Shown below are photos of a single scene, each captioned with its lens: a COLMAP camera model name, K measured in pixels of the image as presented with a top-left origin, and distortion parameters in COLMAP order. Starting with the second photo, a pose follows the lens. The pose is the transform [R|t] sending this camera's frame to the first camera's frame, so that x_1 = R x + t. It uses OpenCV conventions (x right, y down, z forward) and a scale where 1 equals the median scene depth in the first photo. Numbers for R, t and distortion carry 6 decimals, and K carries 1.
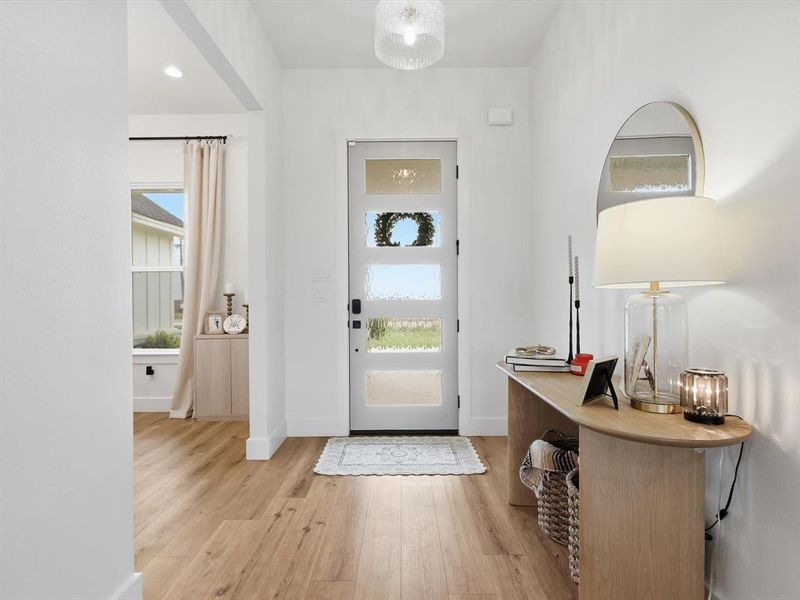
lens RADIAL K [[425.1, 0, 397.6], [0, 425.1, 298.1], [0, 0, 1]] dist [0.000742, 0.000246]
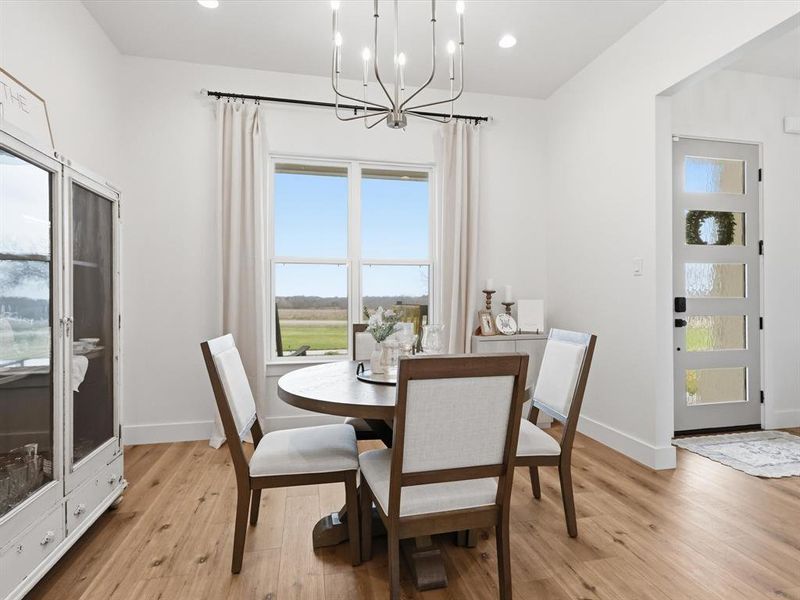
lens RADIAL K [[425.1, 0, 396.4], [0, 425.1, 293.6], [0, 0, 1]] dist [0.000742, 0.000246]
pose [[0.975490, 0.005444, 0.219978, -0.949175], [-0.003928, 0.999965, -0.007326, 0.004056], [-0.220010, 0.006282, 0.975477, 0.184426]]
